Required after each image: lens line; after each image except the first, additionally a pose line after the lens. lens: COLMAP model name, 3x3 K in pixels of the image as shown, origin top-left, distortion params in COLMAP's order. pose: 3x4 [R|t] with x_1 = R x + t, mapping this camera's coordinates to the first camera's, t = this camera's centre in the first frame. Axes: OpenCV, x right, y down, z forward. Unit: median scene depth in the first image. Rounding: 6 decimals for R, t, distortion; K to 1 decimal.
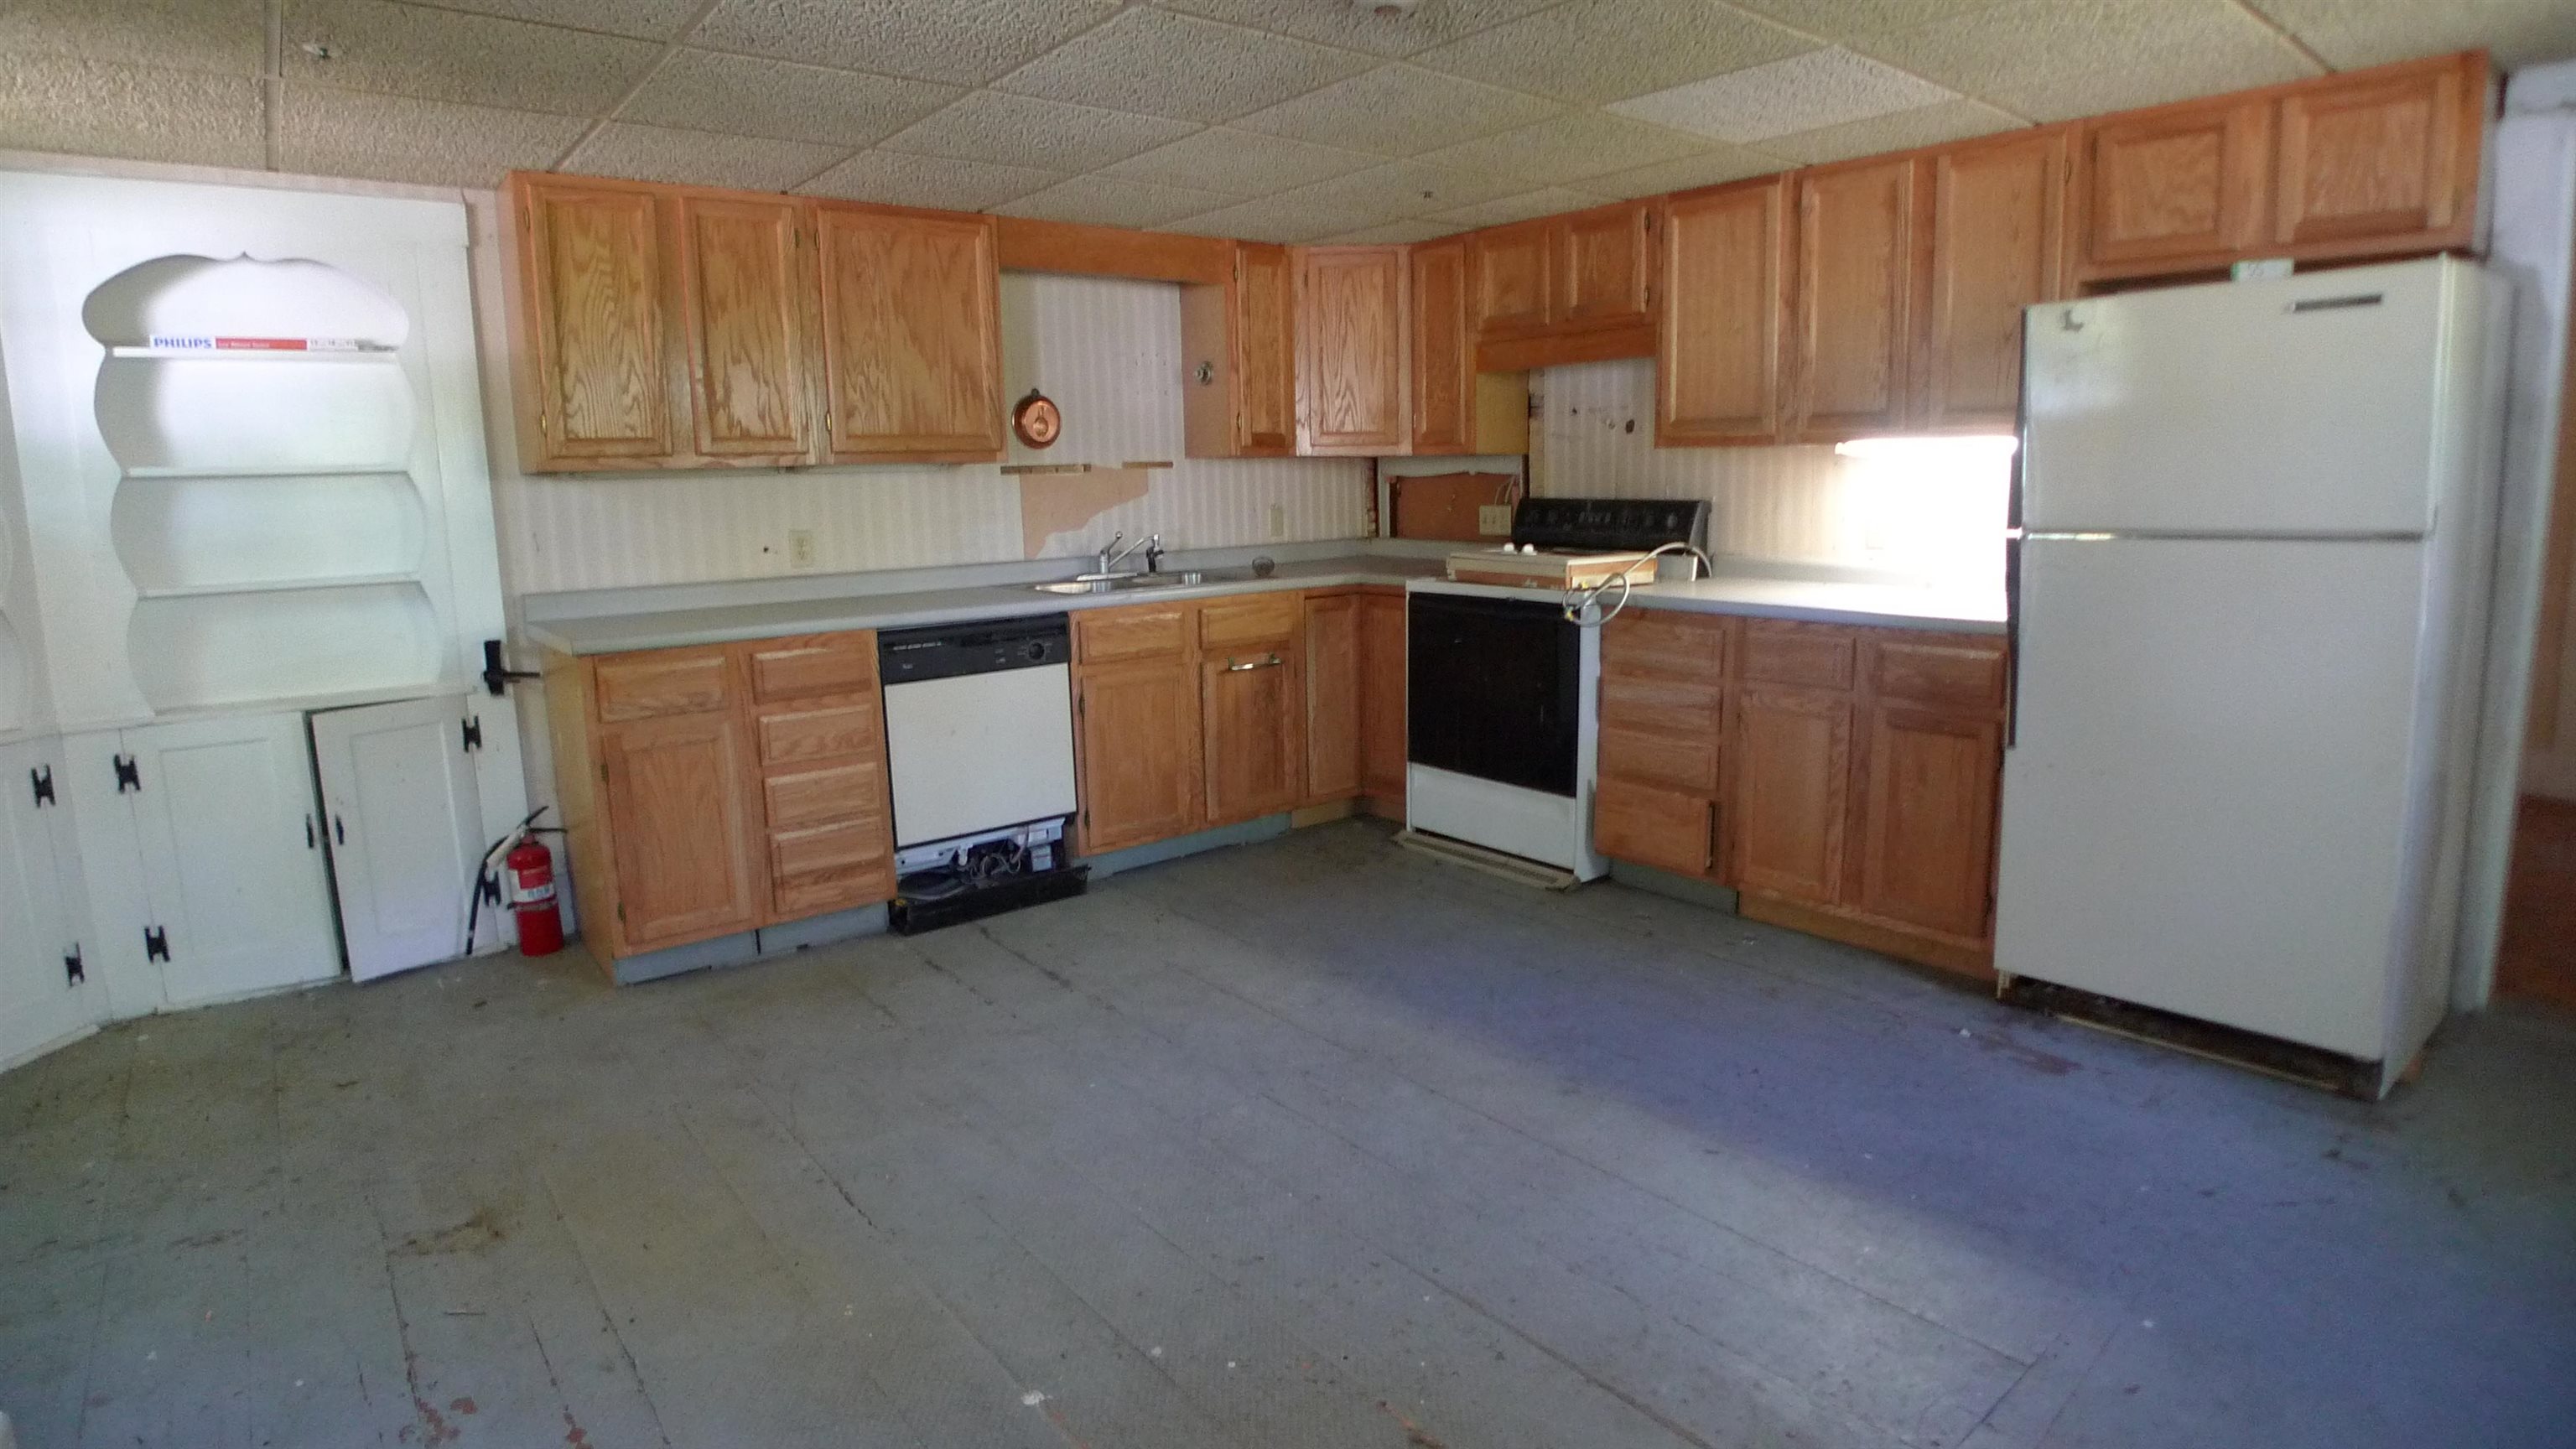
lens RADIAL K [[1308.6, 0, 1276.4], [0, 1308.6, 698.5], [0, 0, 1]] dist [-0.084597, 0.016056]
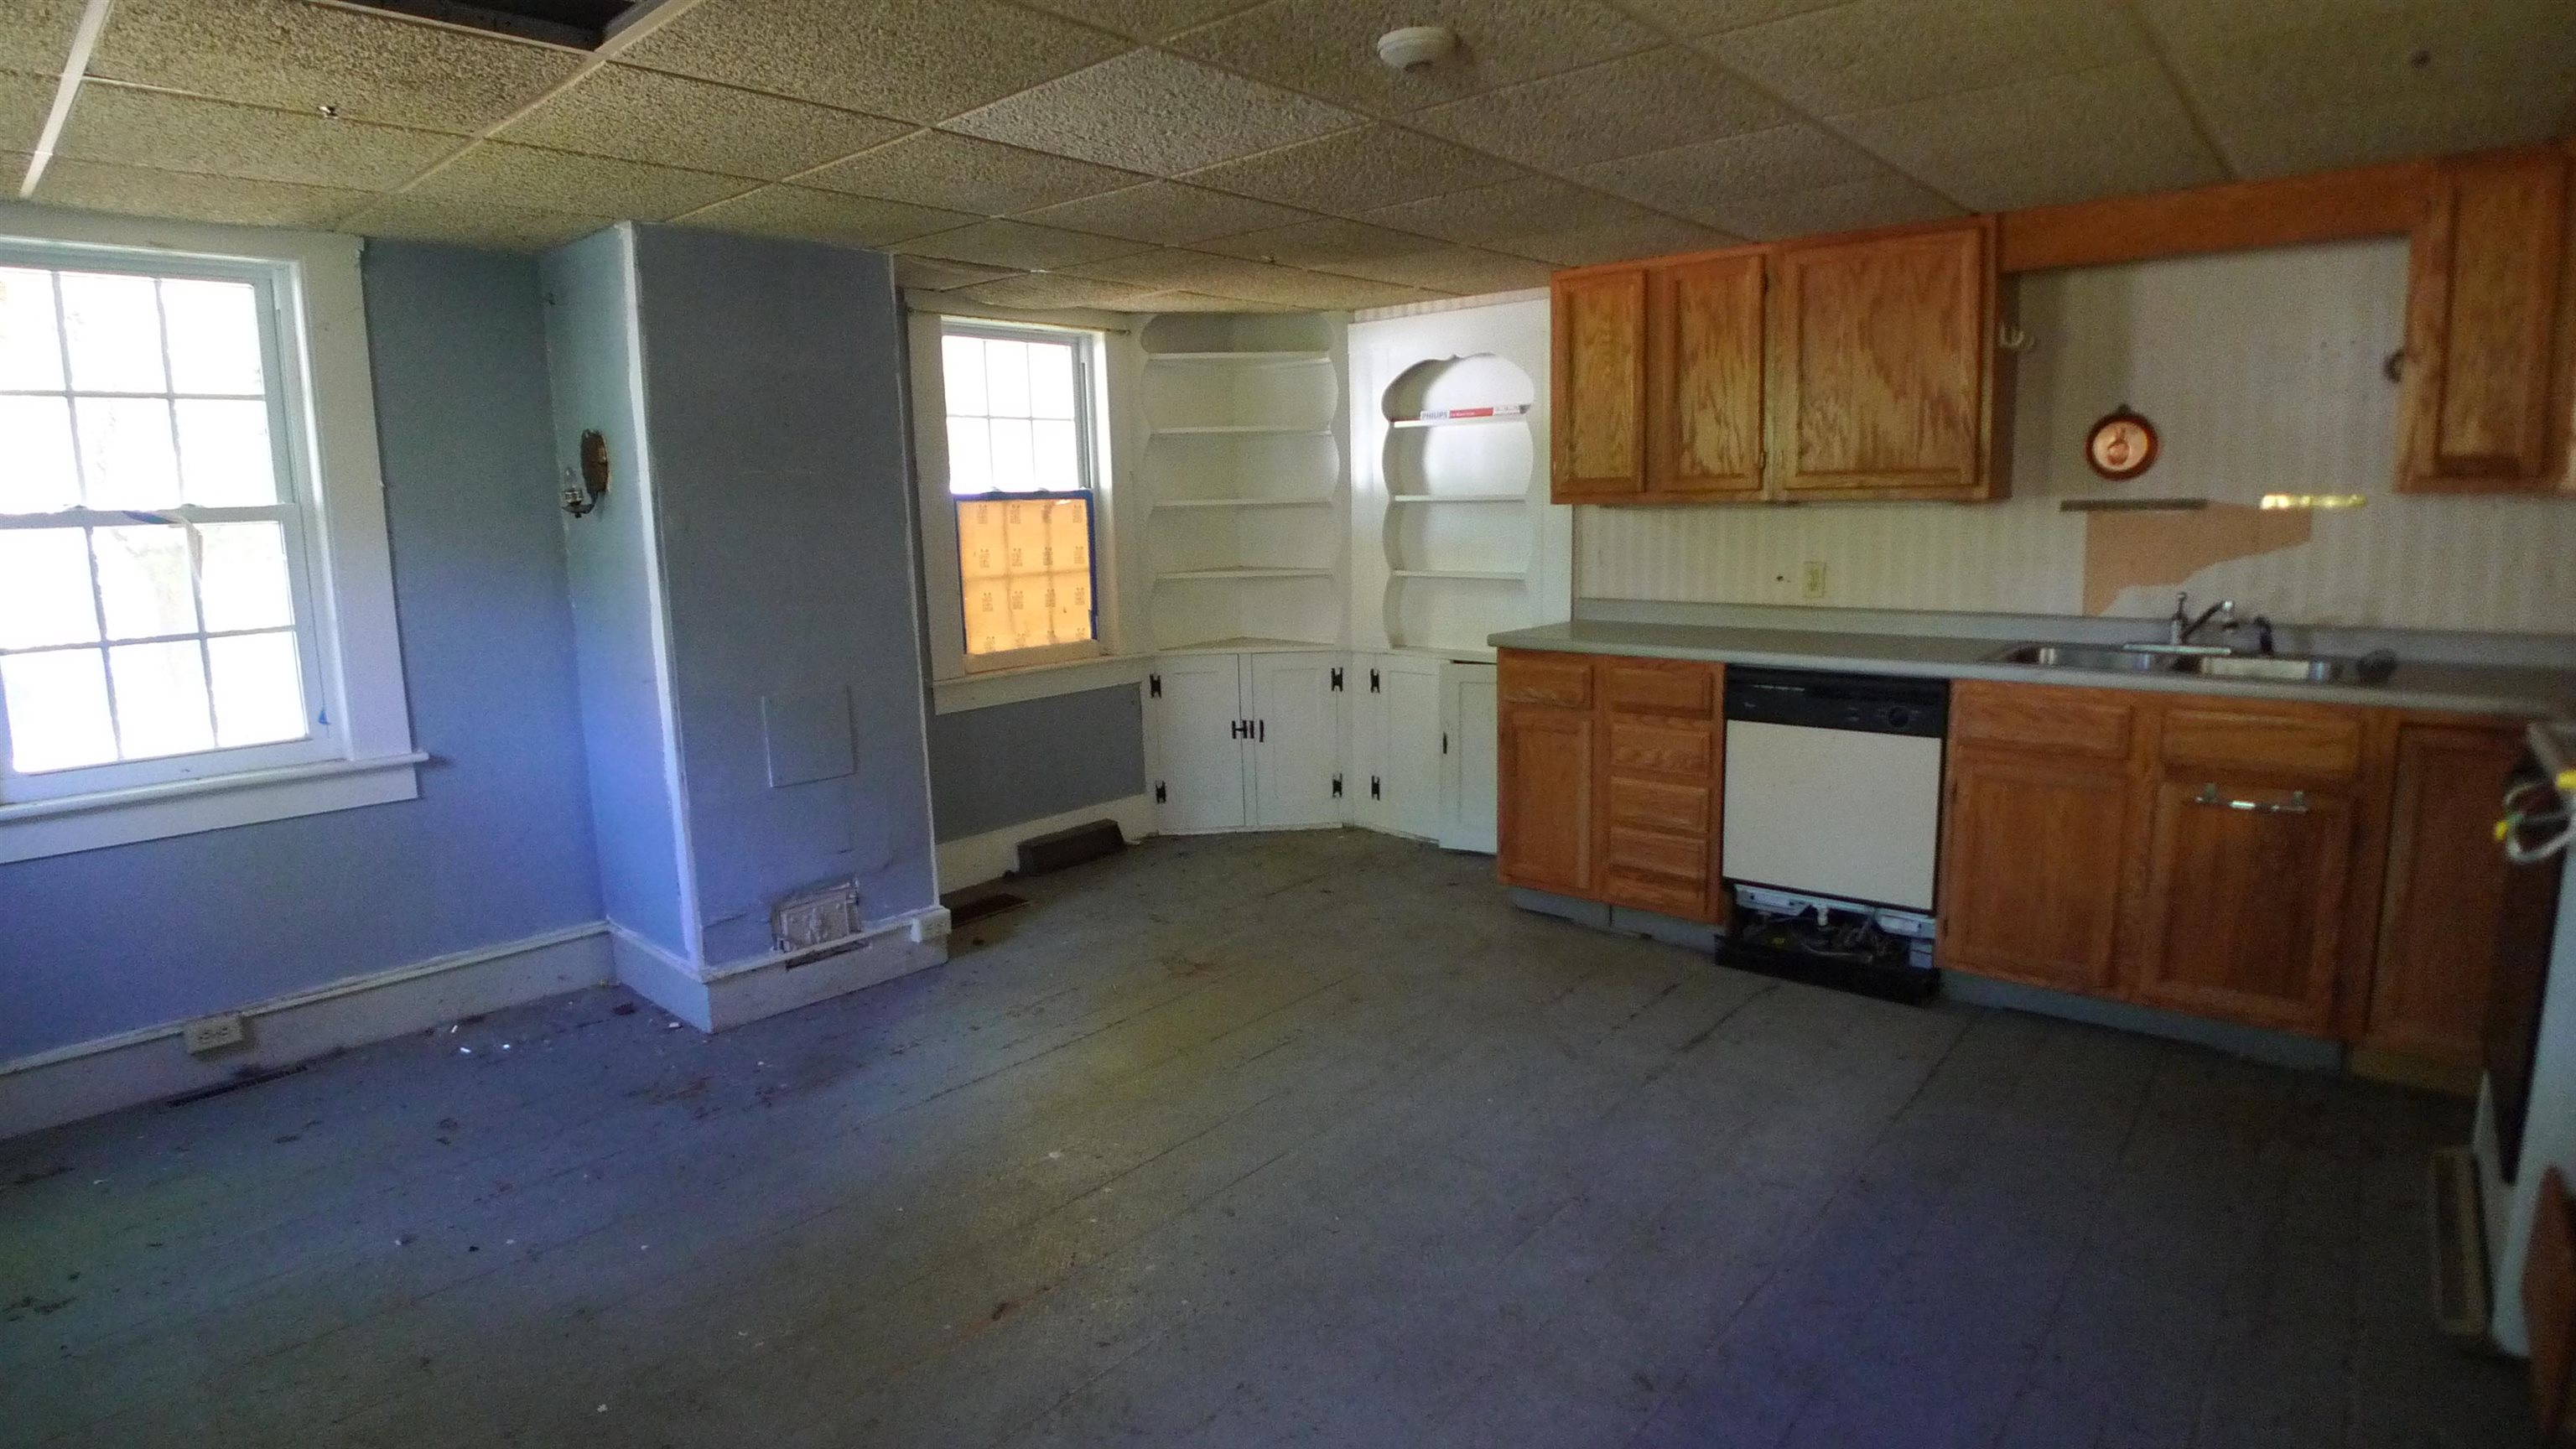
lens RADIAL K [[1308.6, 0, 1276.4], [0, 1308.6, 698.5], [0, 0, 1]] dist [-0.084597, 0.016056]
pose [[0.167586, 0.159738, -0.972830, 0.622524], [-0.144284, 0.980135, 0.136082, -0.112242], [0.975242, 0.117559, 0.187305, 0.450234]]
